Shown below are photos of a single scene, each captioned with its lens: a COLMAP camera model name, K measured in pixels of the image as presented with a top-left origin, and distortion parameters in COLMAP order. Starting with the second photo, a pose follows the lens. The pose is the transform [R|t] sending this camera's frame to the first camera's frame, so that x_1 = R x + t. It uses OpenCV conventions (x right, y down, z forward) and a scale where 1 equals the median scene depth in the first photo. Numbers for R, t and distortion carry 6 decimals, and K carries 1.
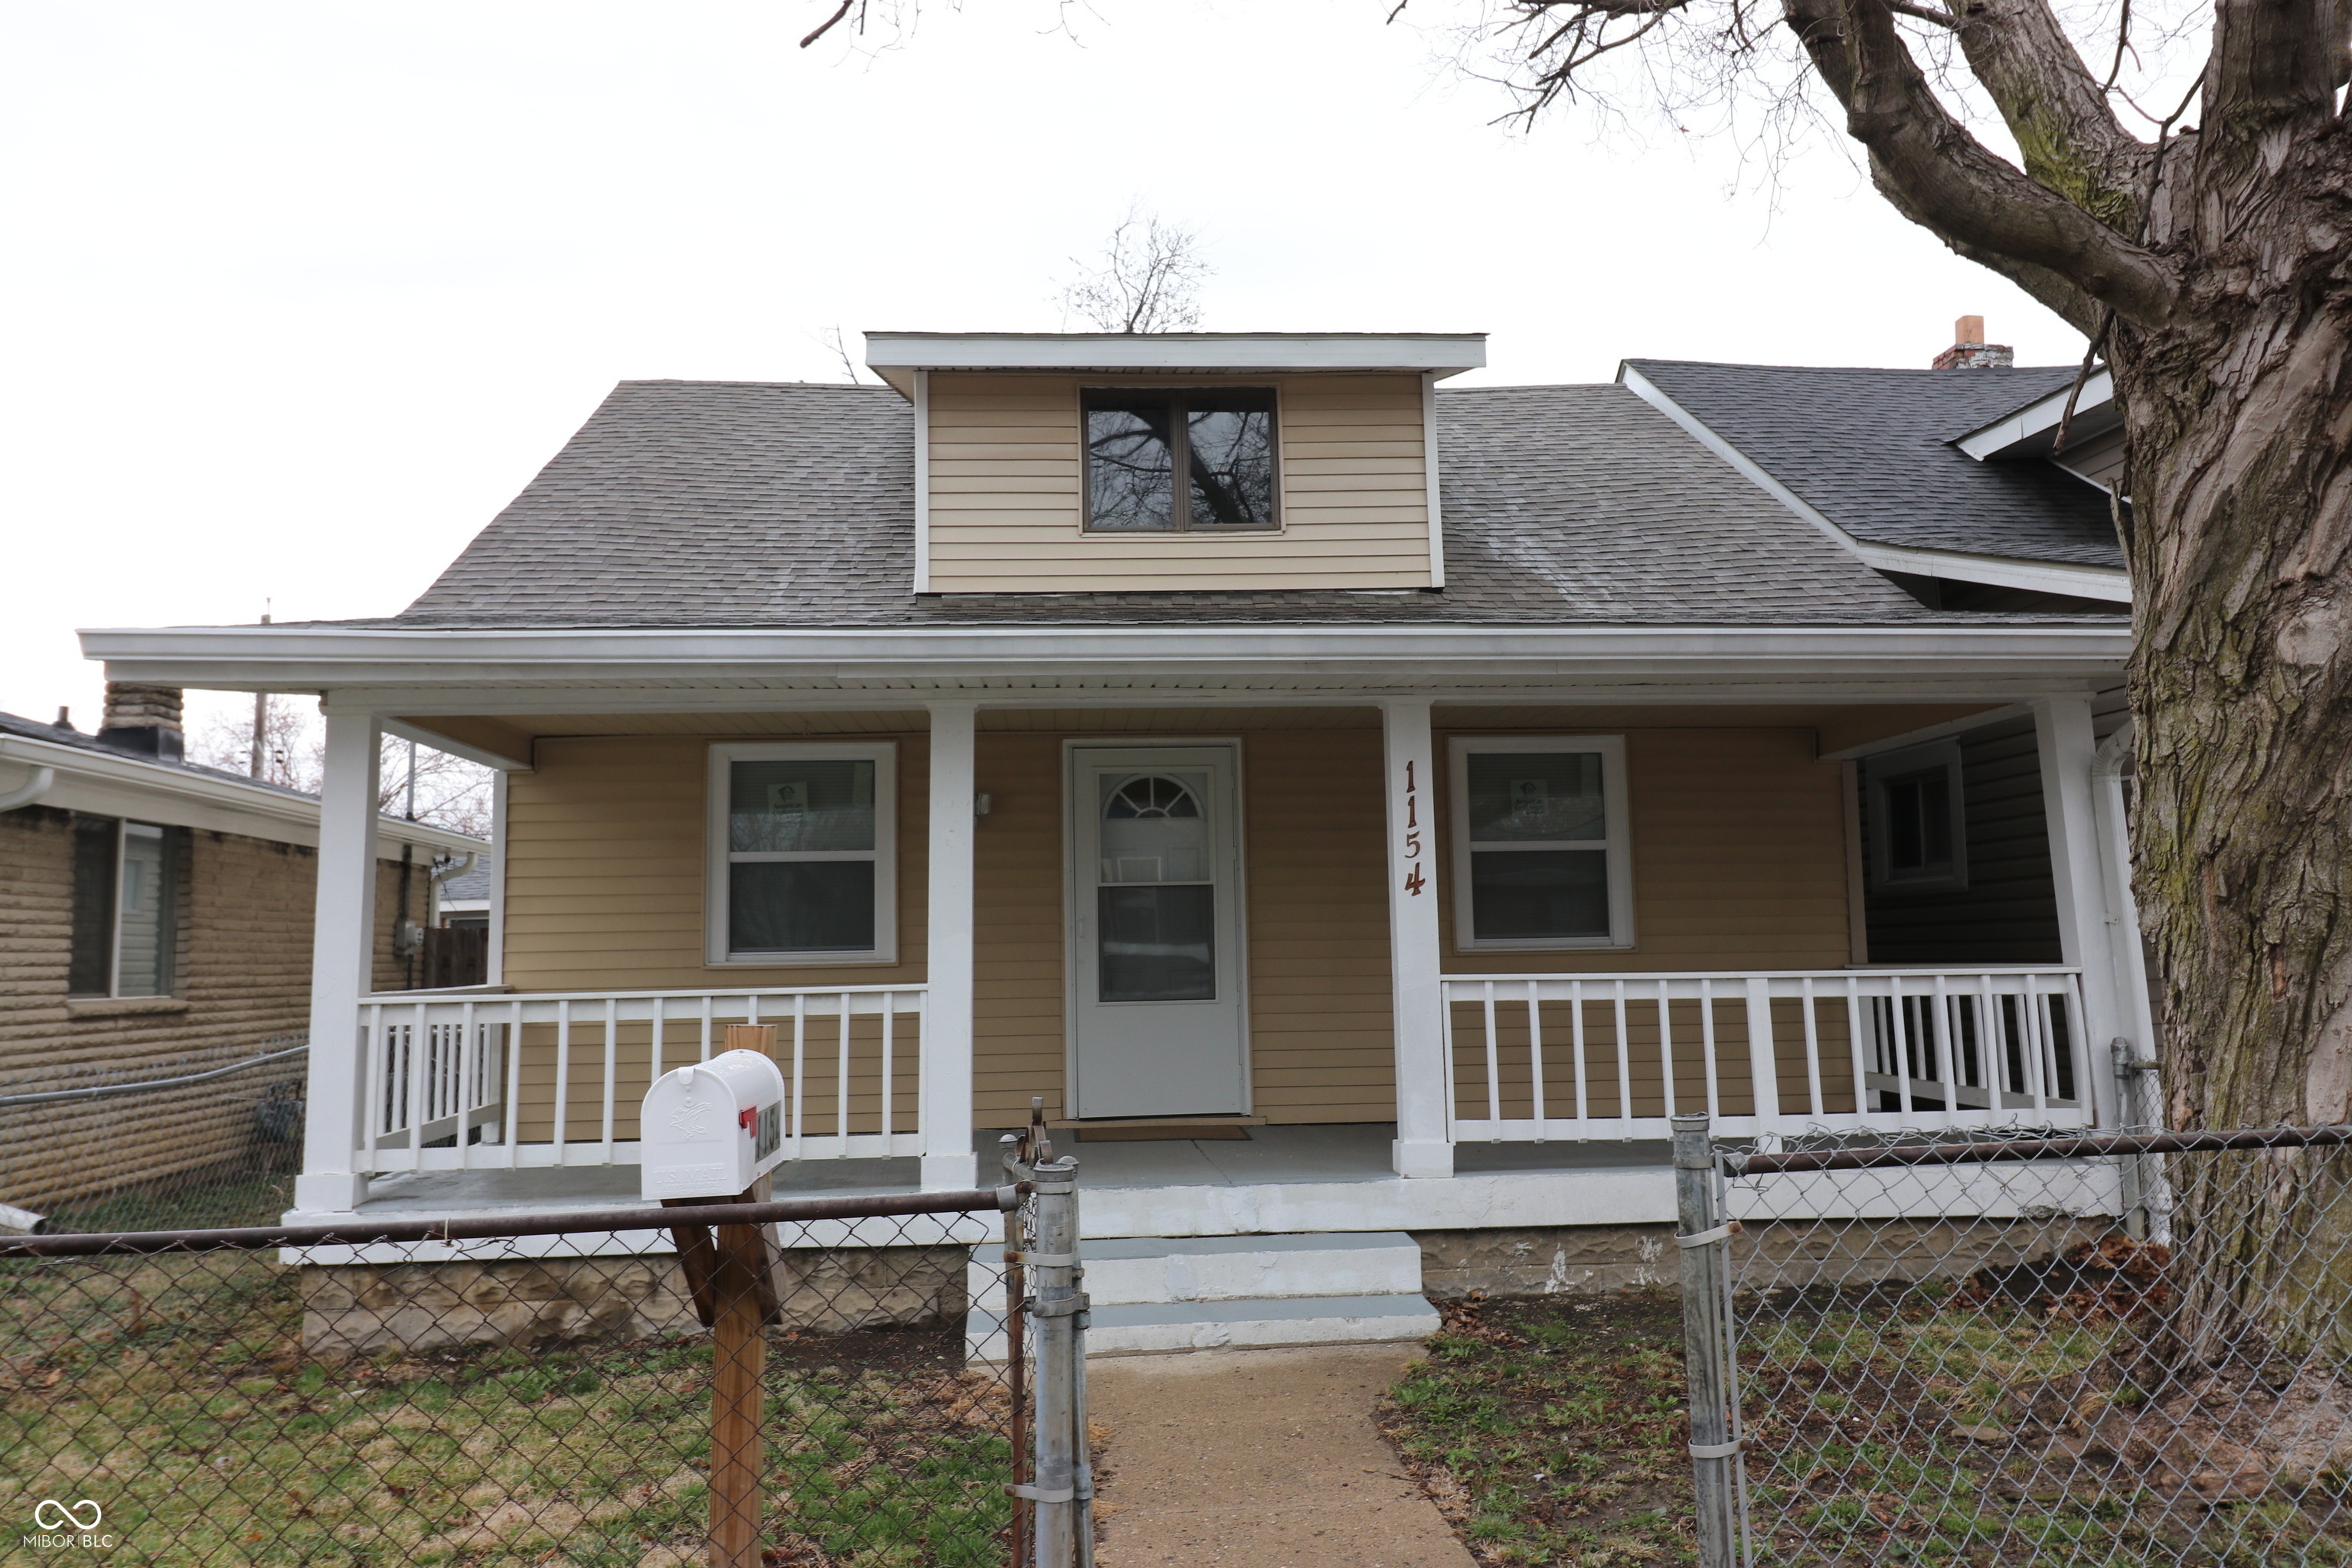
lens RADIAL K [[1877.8, 0, 1178.5], [0, 1877.8, 741.5], [0, 0, 1]] dist [0.009923, -0.011369]
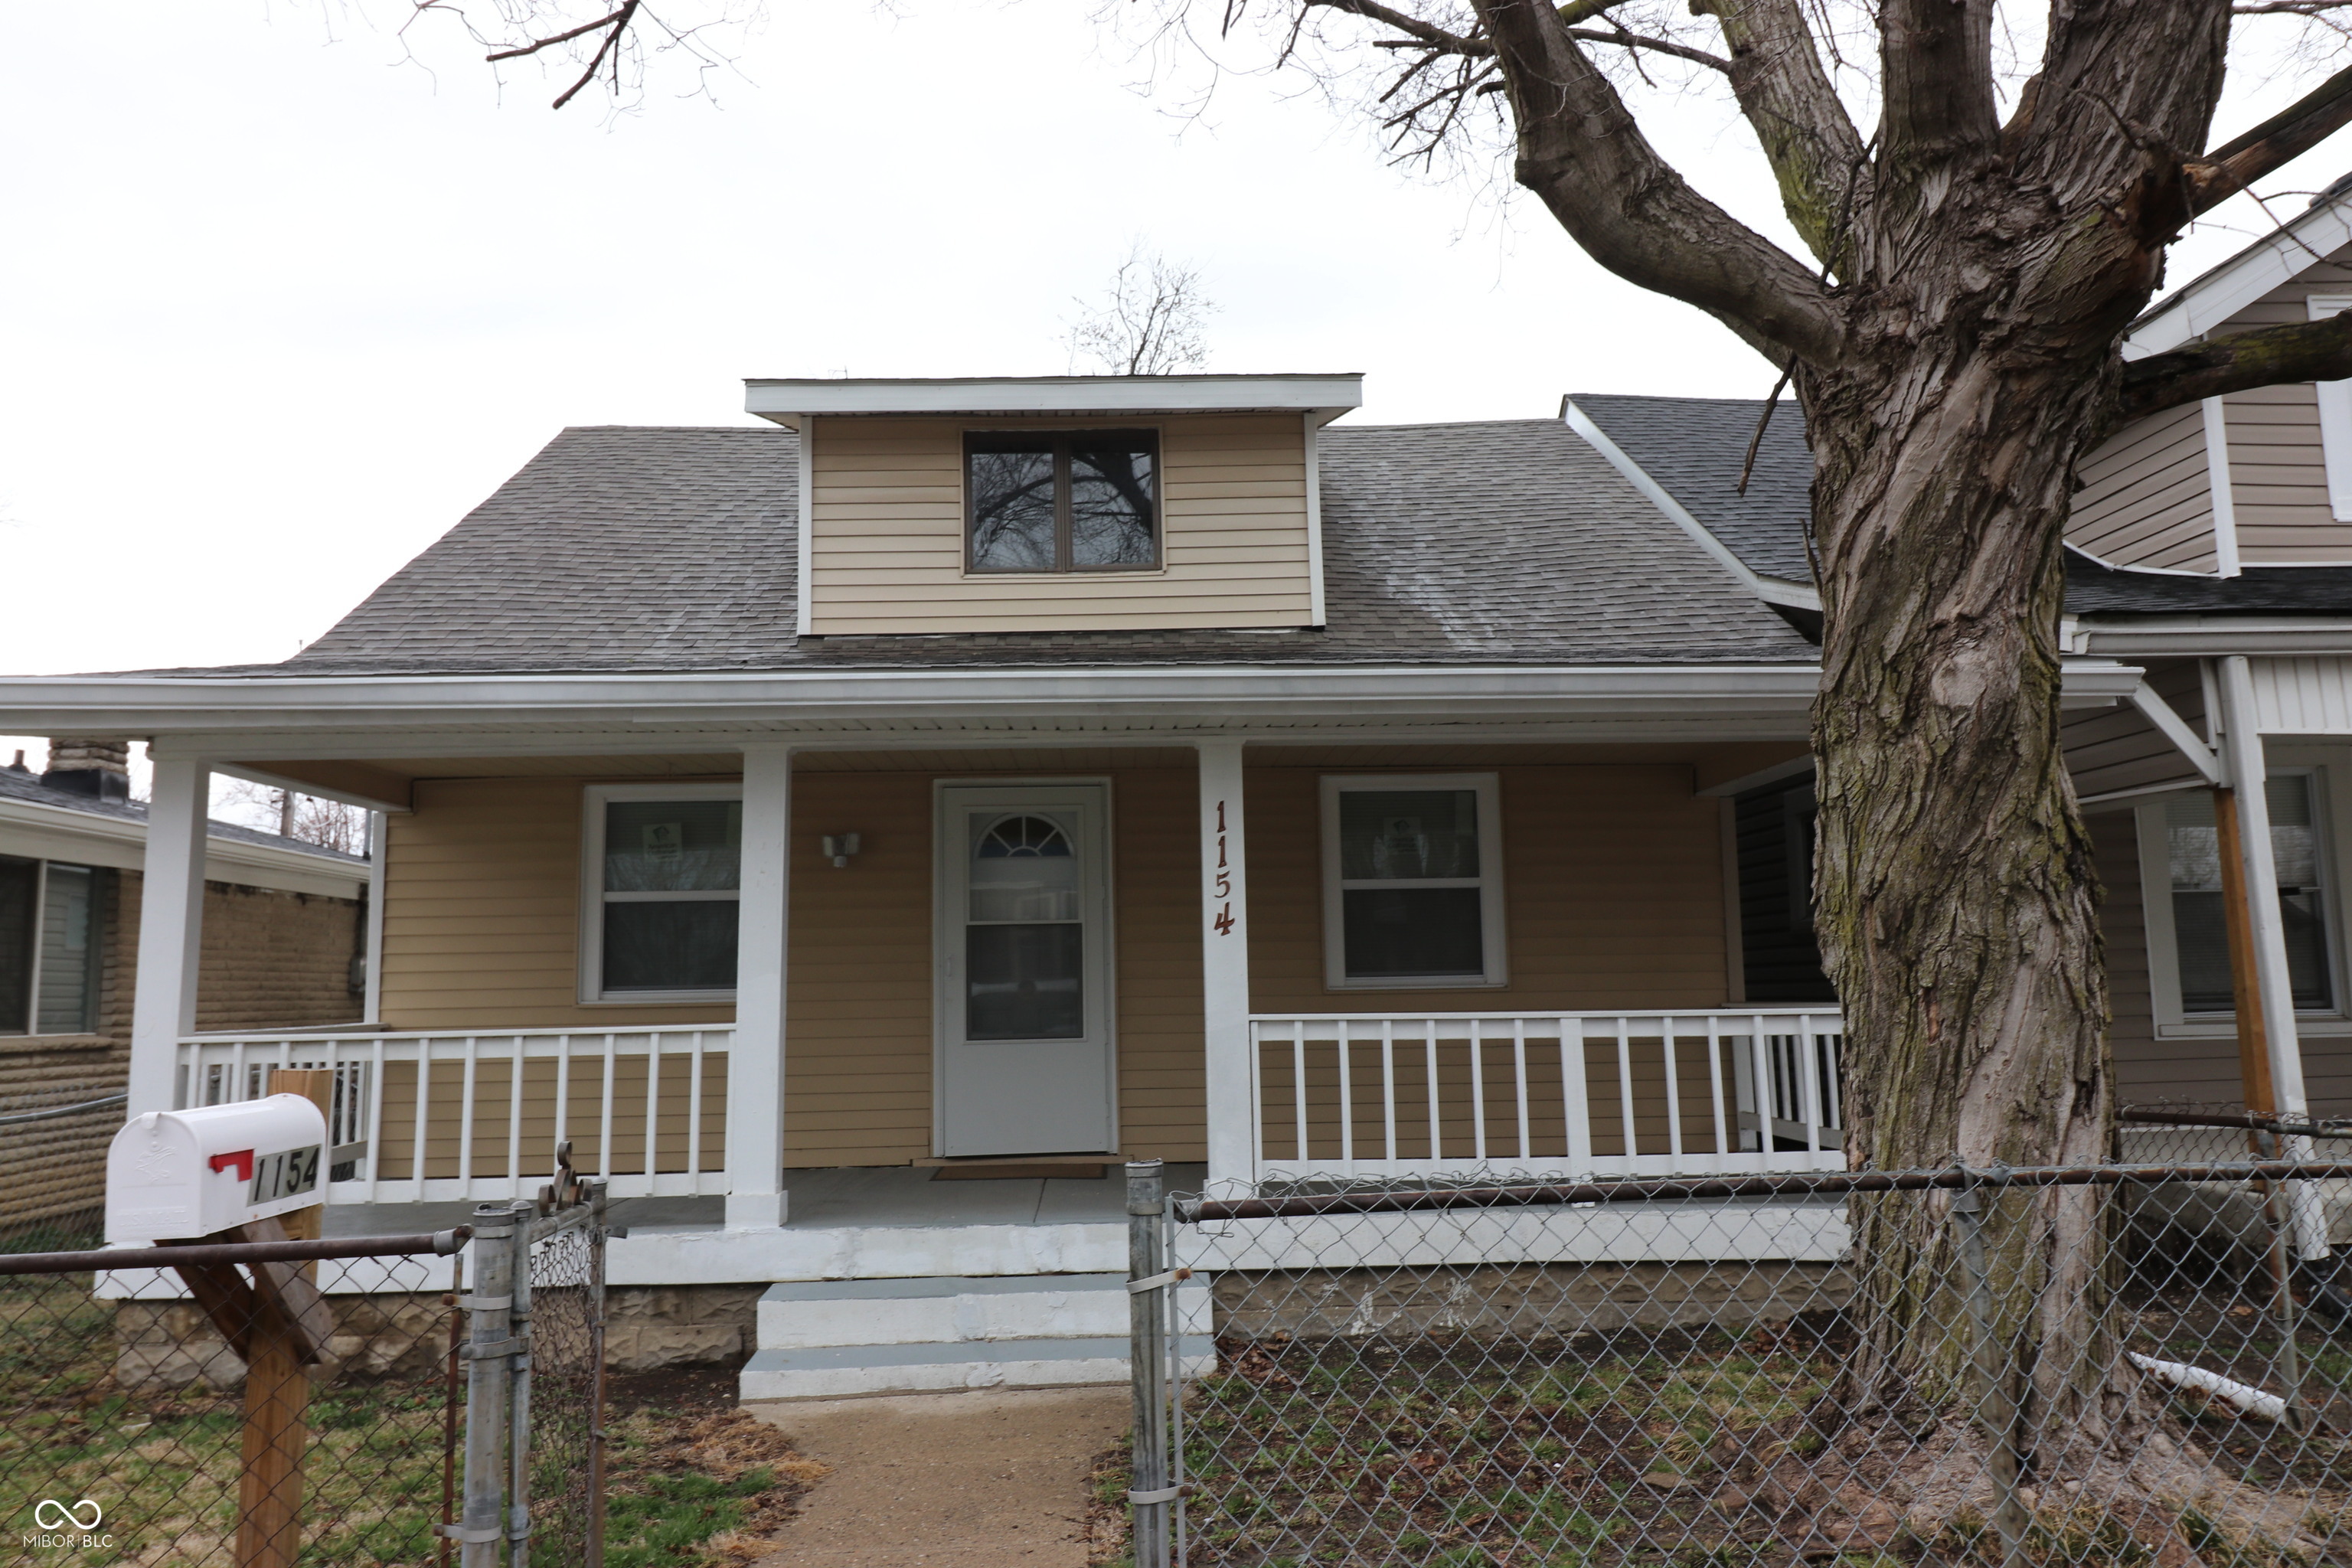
lens RADIAL K [[1877.8, 0, 1178.5], [0, 1877.8, 741.5], [0, 0, 1]] dist [0.009923, -0.011369]
pose [[0.999296, -0.004899, -0.037185, 0.115444], [0.004237, 0.999832, -0.017842, -0.003129], [0.037267, 0.017672, 0.999149, -0.004330]]
